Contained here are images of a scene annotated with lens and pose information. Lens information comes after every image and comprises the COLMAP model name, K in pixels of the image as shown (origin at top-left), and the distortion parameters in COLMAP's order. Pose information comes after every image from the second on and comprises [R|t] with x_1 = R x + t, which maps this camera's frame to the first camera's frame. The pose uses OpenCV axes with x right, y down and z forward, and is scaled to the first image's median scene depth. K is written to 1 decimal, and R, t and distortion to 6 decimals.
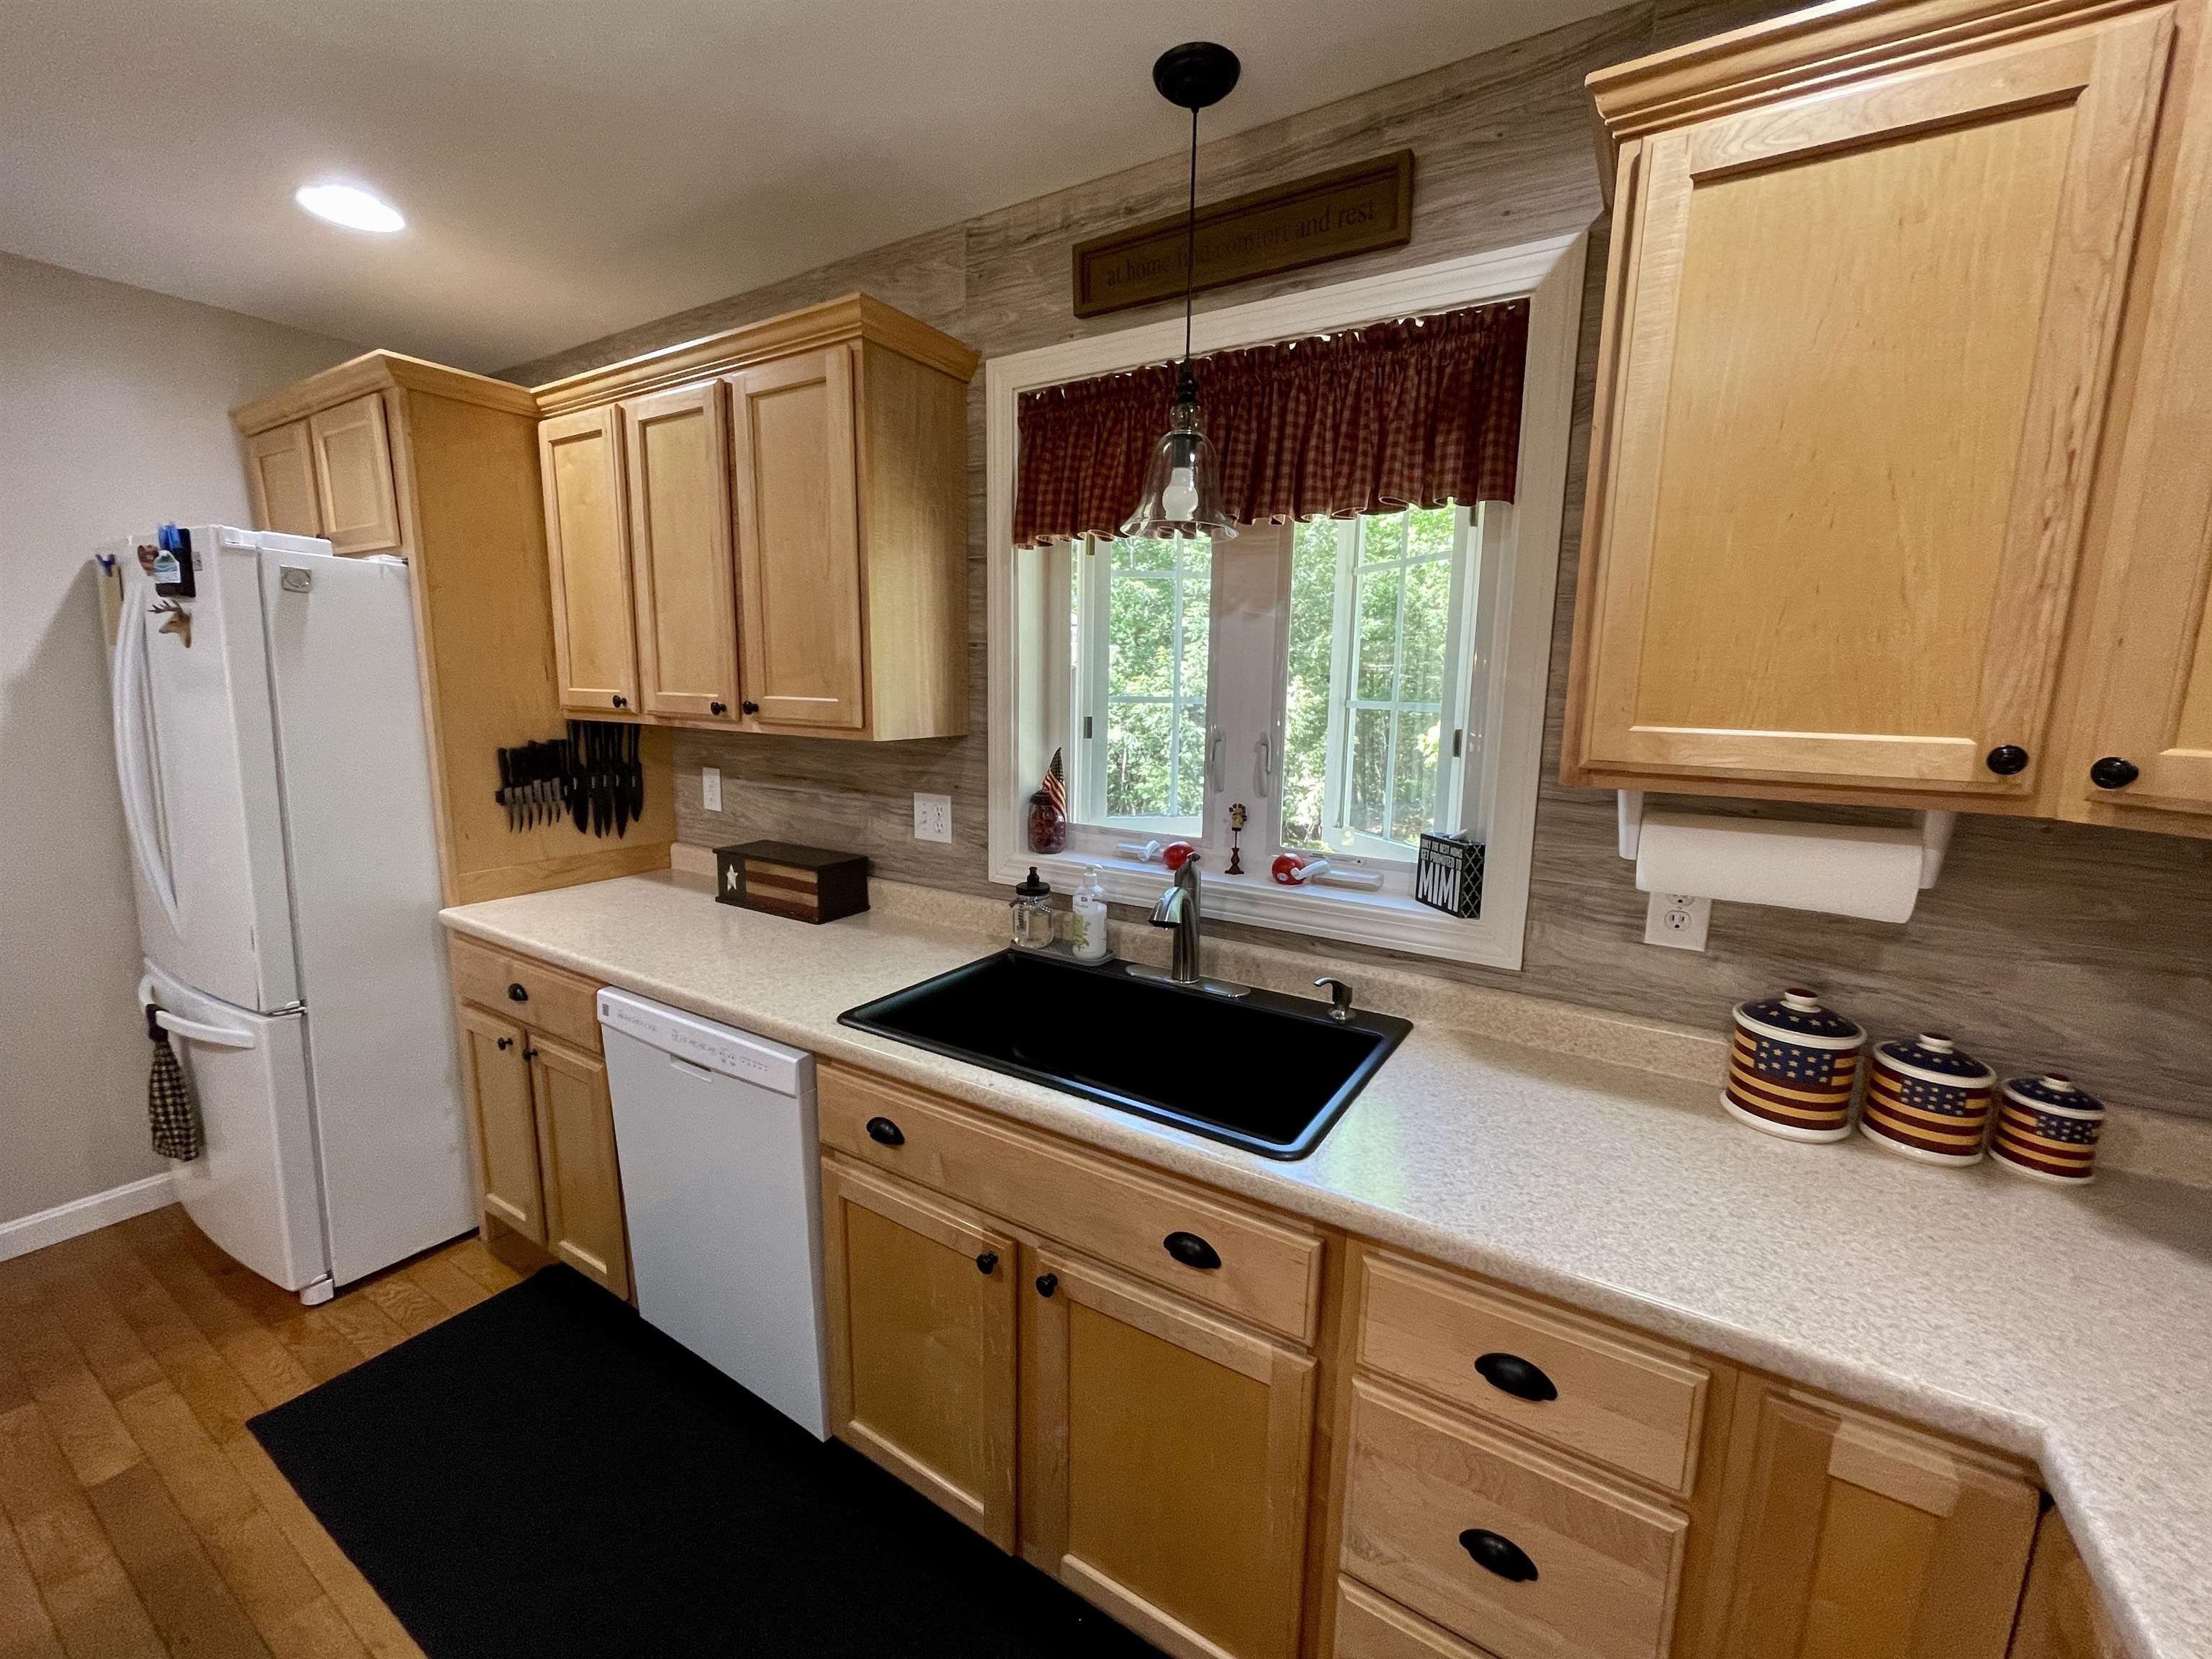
lens RADIAL K [[901.0, 0, 1101.6], [0, 901.0, 823.6], [0, 0, 1]] dist [-0.007989, 0.001635]
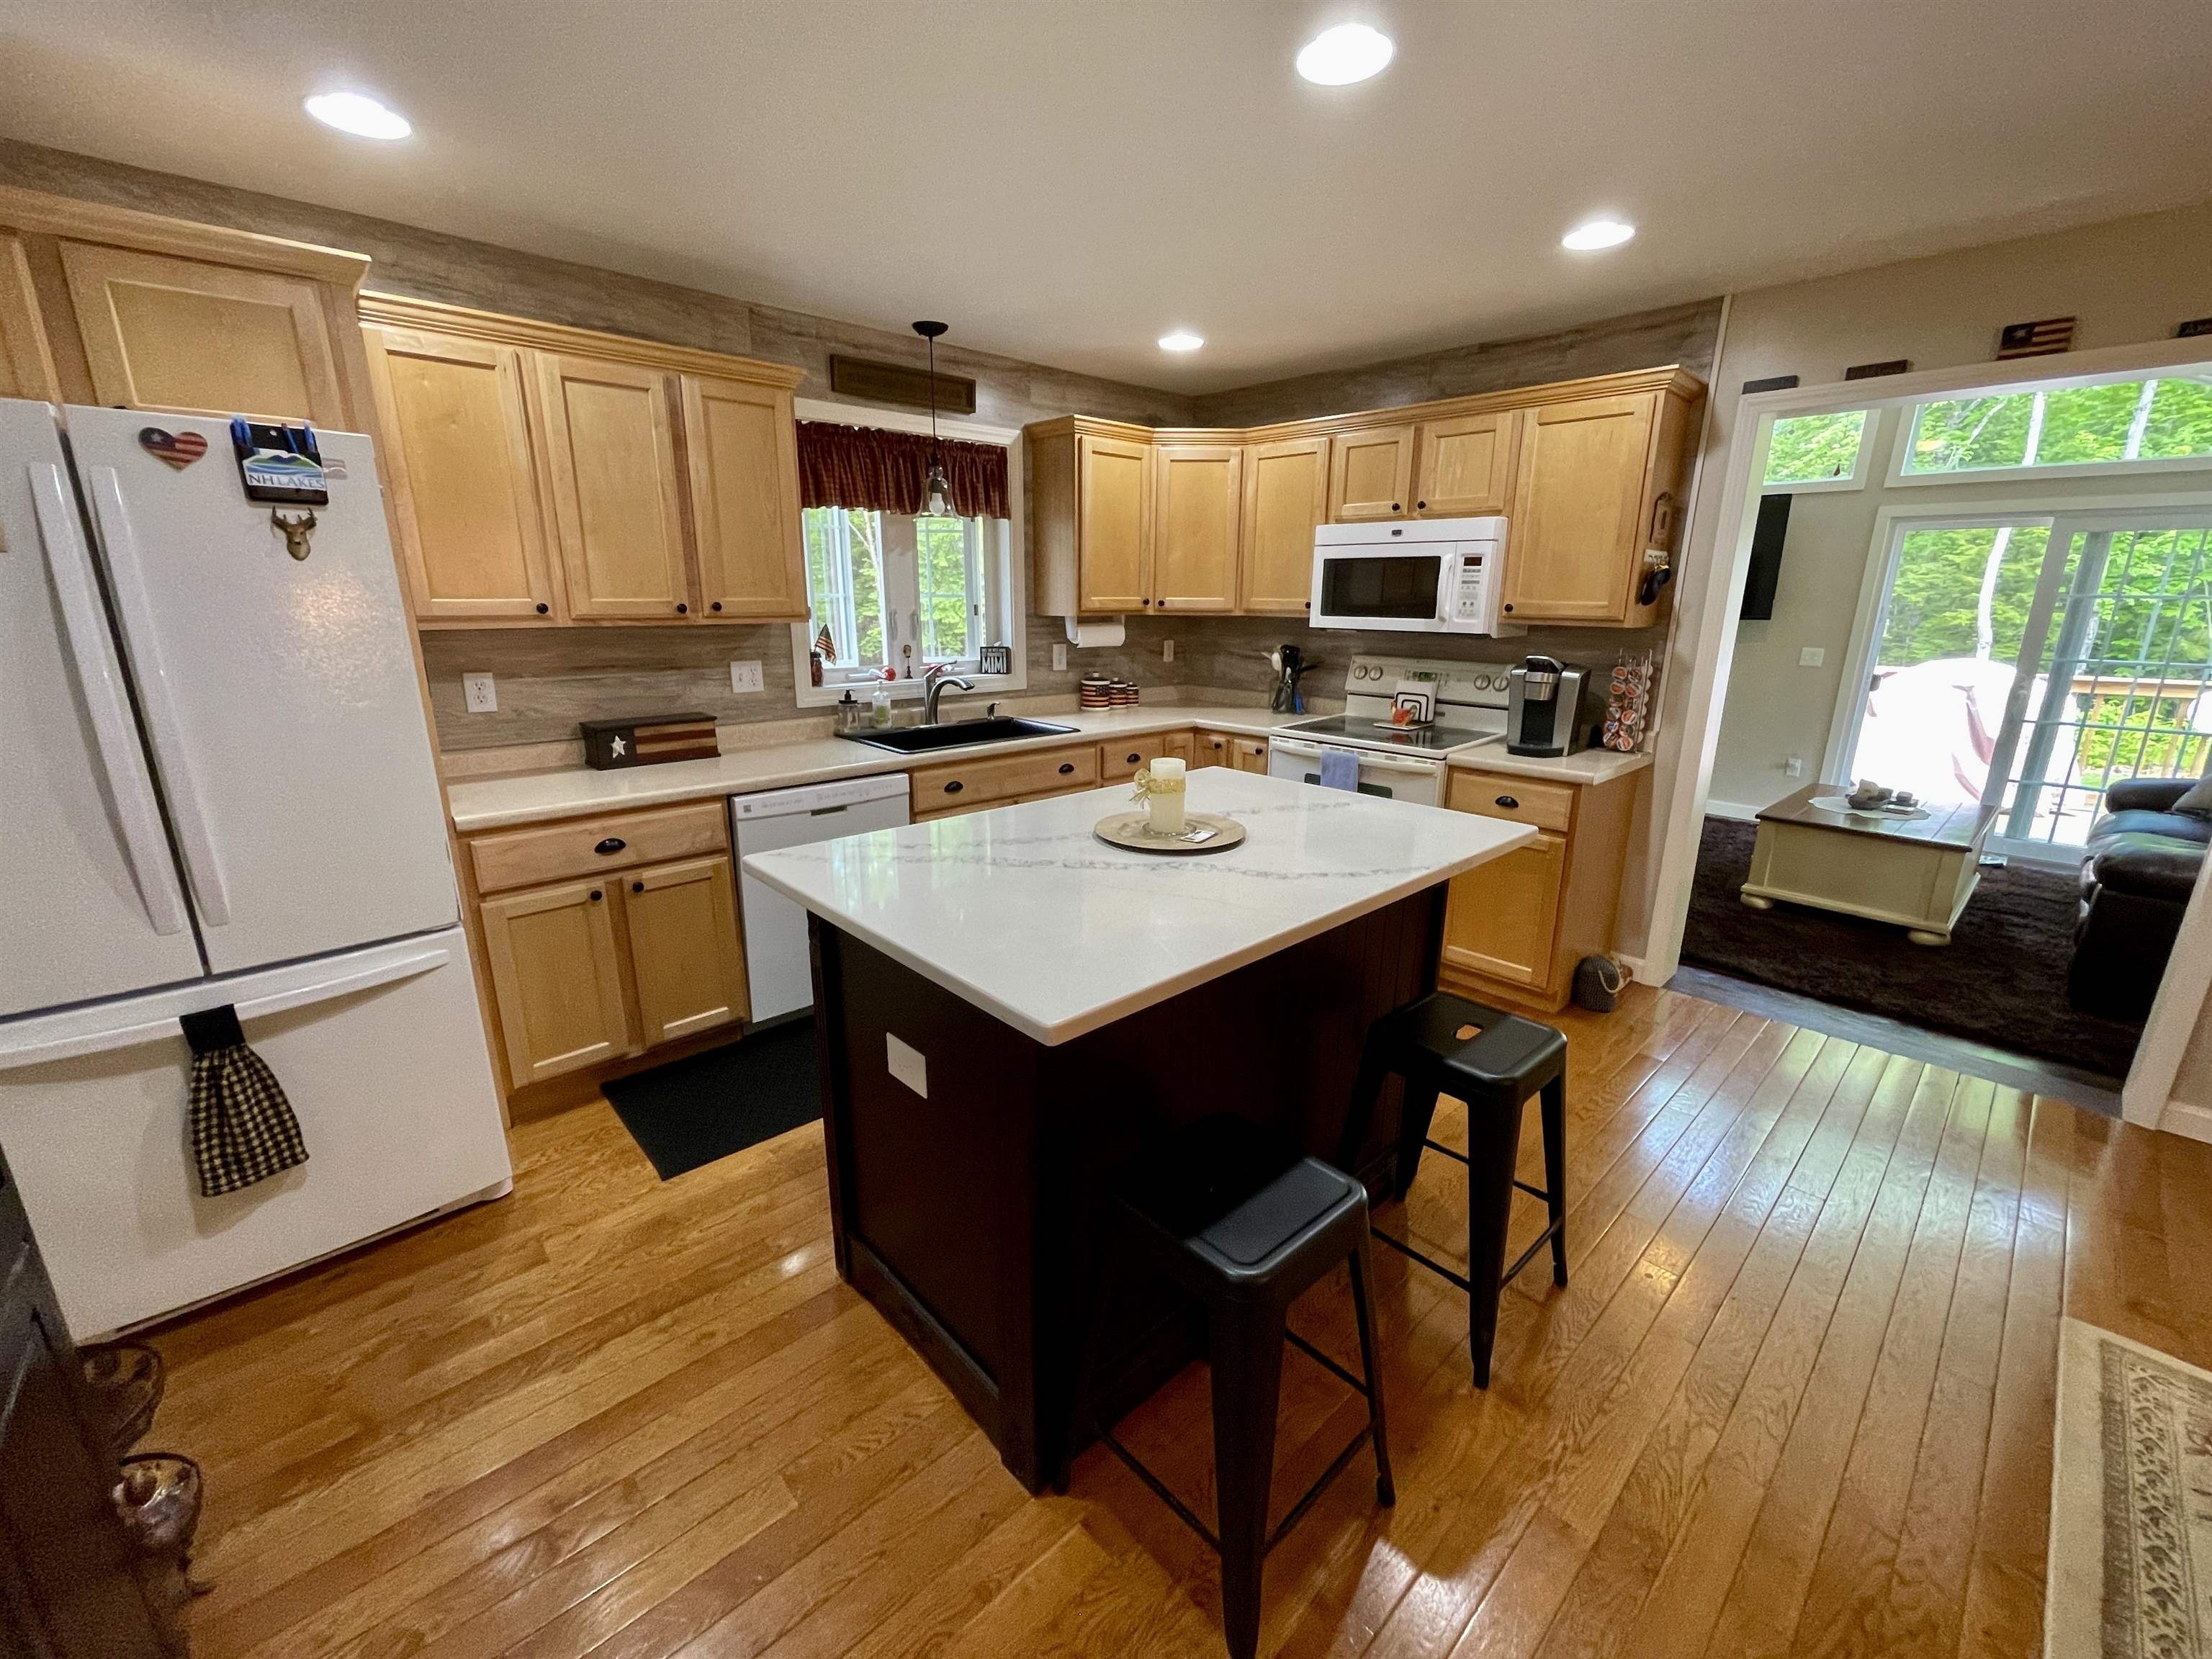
lens RADIAL K [[901.0, 0, 1104.9], [0, 901.0, 827.0], [0, 0, 1]] dist [-0.007989, 0.001635]
pose [[0.260892, -0.259140, 0.929936, -1.795005], [0.151785, 0.962327, 0.225584, -0.016172], [-0.953361, 0.082297, 0.290397, -0.023125]]
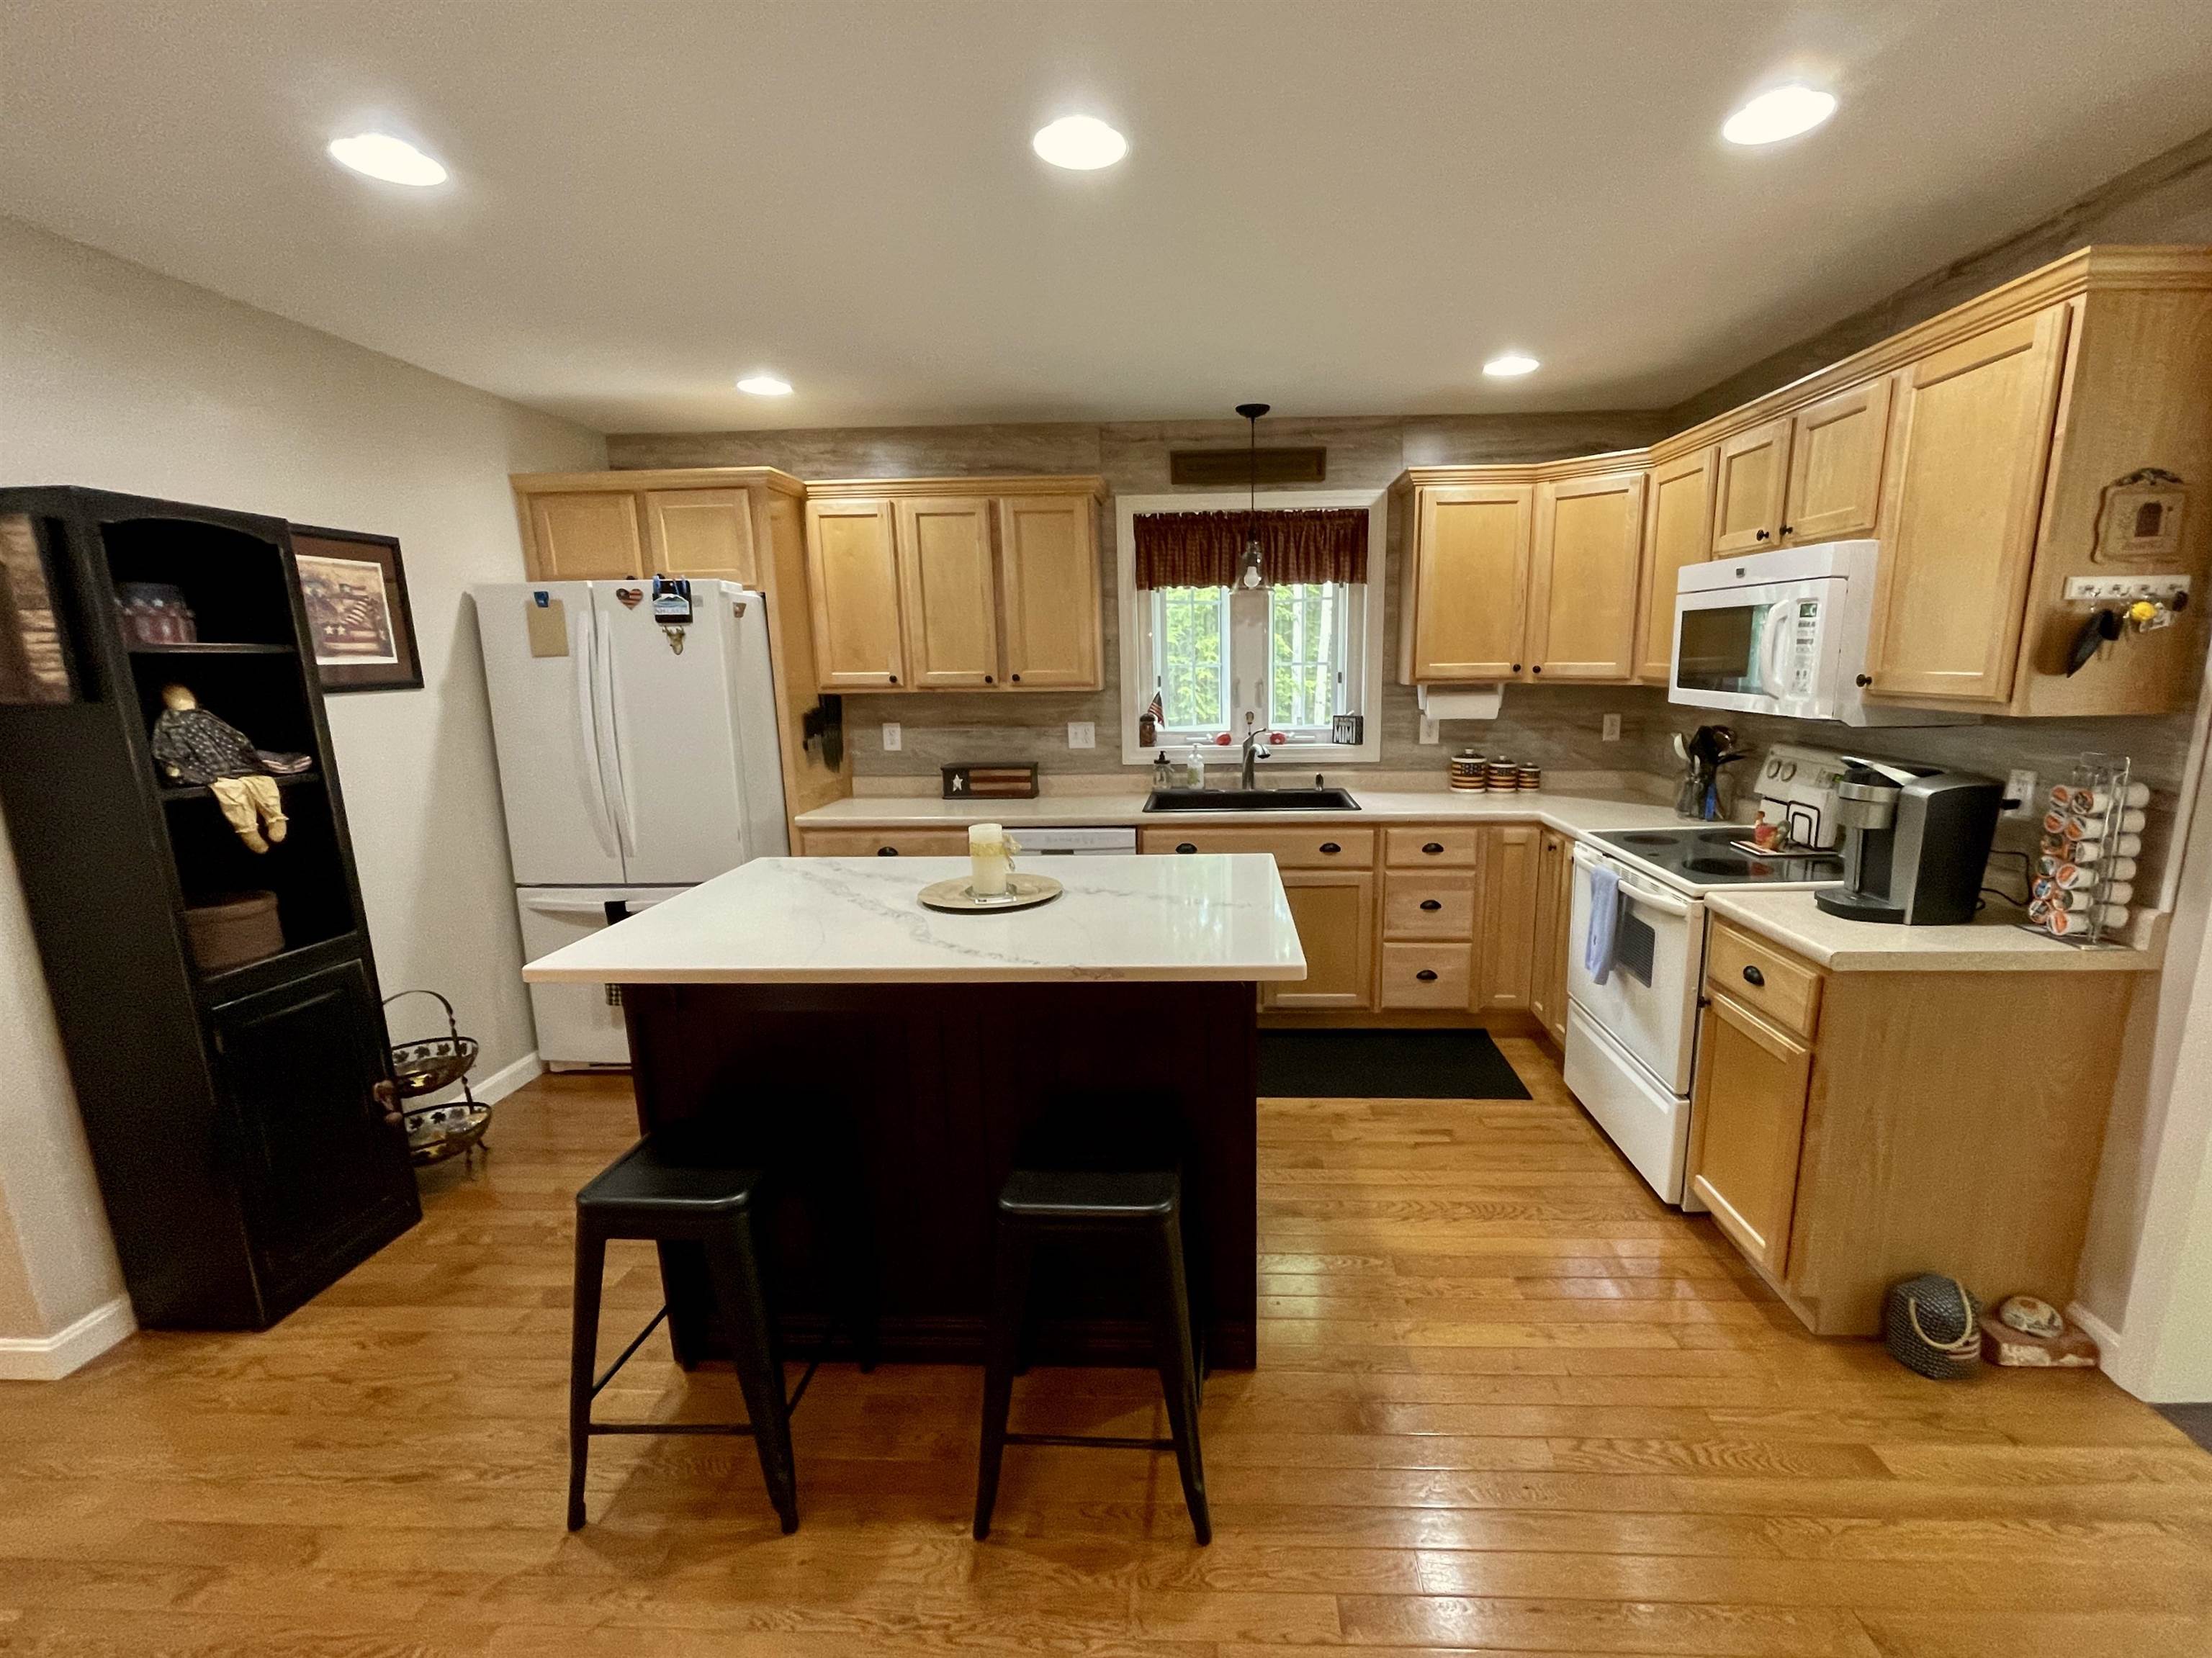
lens RADIAL K [[969.9, 0, 1172.0], [0, 969.9, 854.3], [0, 0, 1]] dist [-0.003939, 0.000911]
pose [[0.866856, -0.130798, 0.481095, -1.177407], [0.107780, 0.991318, 0.075312, 0.122672], [-0.486769, -0.013432, 0.873428, -0.954678]]
